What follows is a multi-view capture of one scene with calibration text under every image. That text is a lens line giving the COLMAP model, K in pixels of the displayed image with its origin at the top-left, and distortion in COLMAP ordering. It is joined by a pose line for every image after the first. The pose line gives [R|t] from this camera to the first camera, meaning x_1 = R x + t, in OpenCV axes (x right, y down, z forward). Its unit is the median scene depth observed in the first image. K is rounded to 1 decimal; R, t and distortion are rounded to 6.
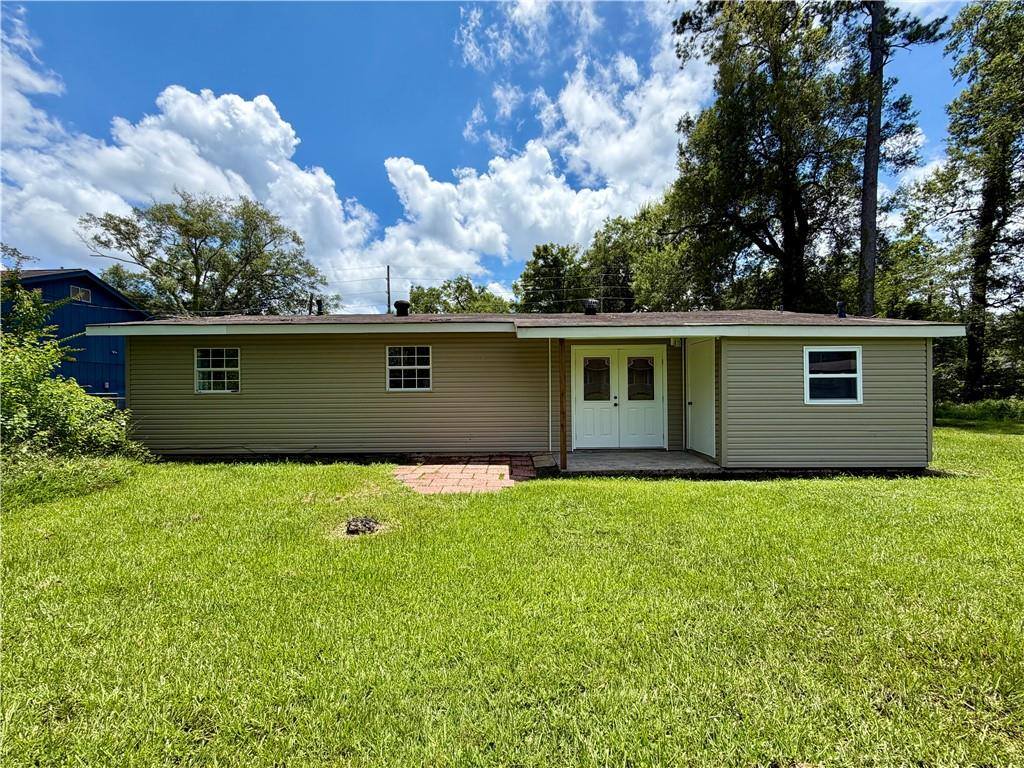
lens RADIAL K [[410.0, 0, 512.0], [0, 410.0, 384.0], [0, 0, 1]] dist [0.002341, 0.000118]
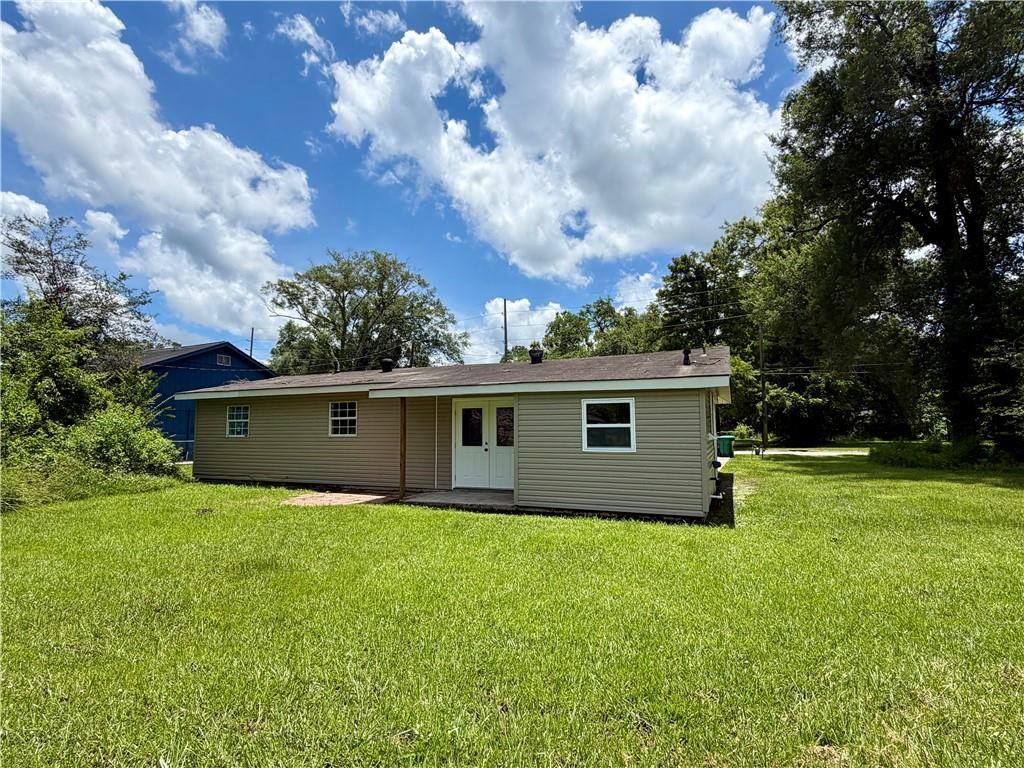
lens RADIAL K [[514.1, 0, 512.0], [0, 514.1, 384.0], [0, 0, 1]] dist [0.001612, 0.000343]
pose [[0.920700, -0.032947, -0.388878, 0.875678], [0.002075, 0.996829, -0.079542, -0.017968], [0.390266, 0.072427, 0.917849, -0.290984]]
